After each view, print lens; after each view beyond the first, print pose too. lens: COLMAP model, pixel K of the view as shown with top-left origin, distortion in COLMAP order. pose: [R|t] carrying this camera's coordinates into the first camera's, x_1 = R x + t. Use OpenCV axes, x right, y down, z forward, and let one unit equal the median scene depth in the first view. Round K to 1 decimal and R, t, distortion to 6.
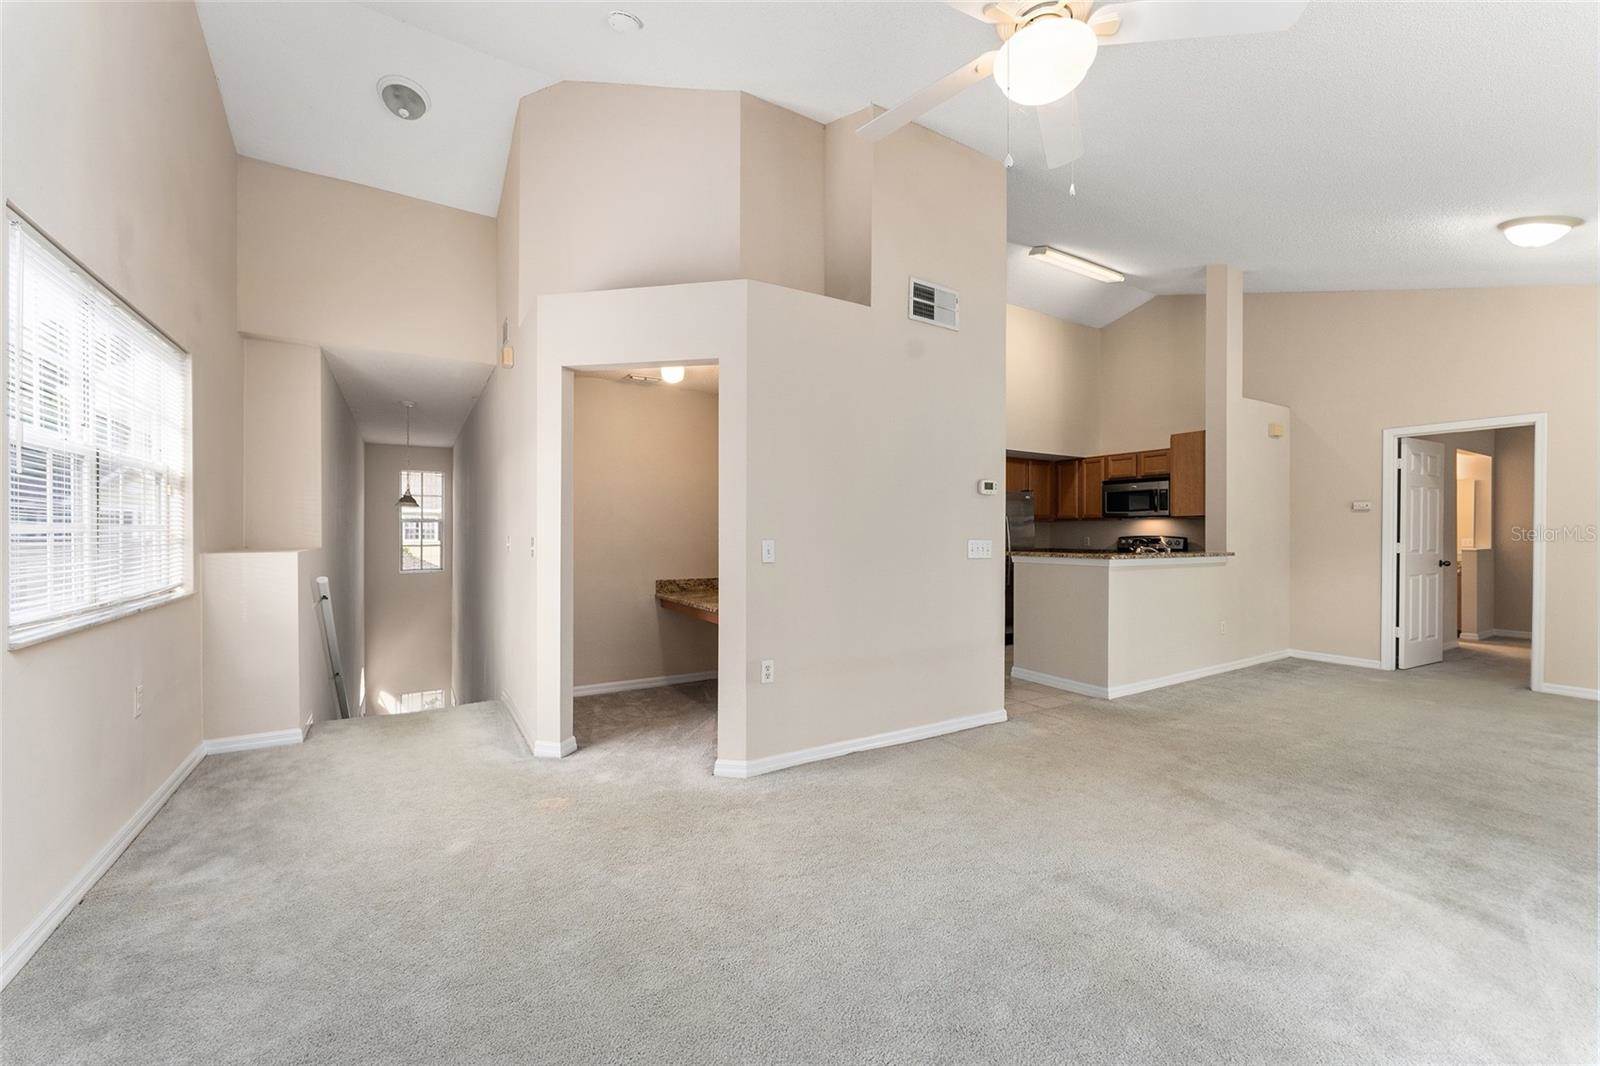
lens RADIAL K [[645.4, 0, 795.8], [0, 645.4, 542.0], [0, 0, 1]] dist [0.000398, 0.000040]
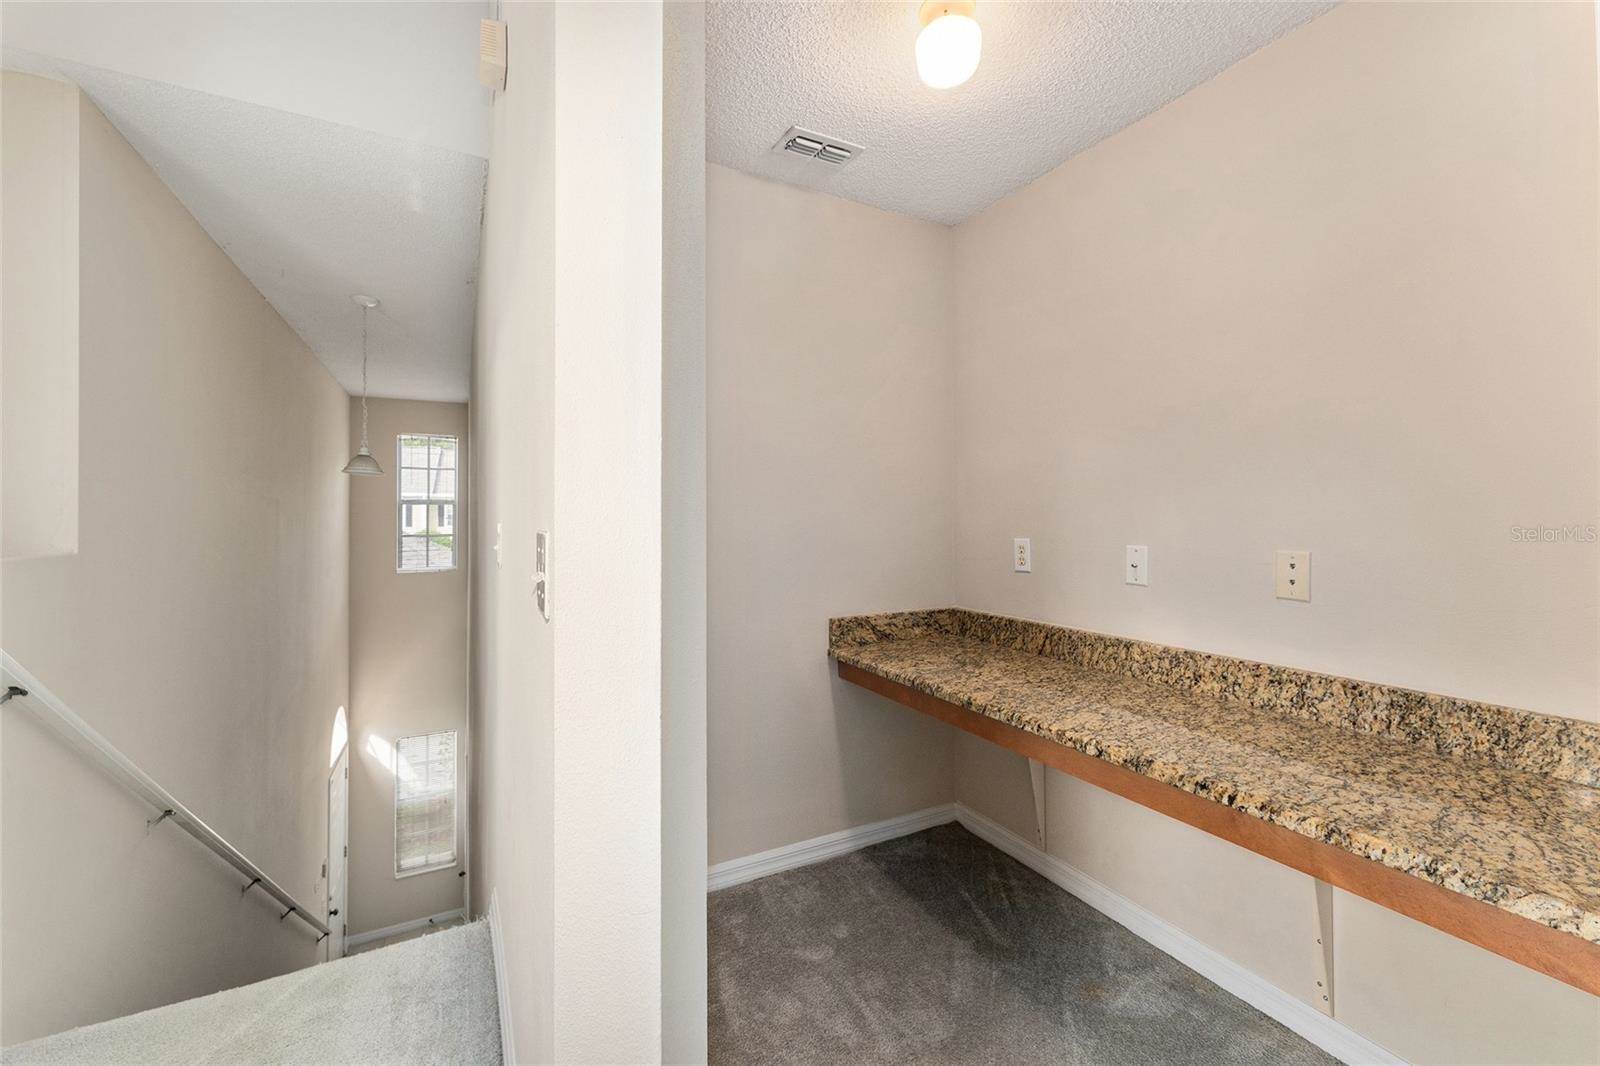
lens RADIAL K [[641.9, 0, 796.6], [0, 641.9, 516.3], [0, 0, 1]] dist [-0.004802, -0.000187]
pose [[0.998278, -0.006014, -0.058351, -0.212520], [0.005167, 0.999879, -0.014650, -0.006199], [0.058432, 0.014324, 0.998189, 0.547421]]
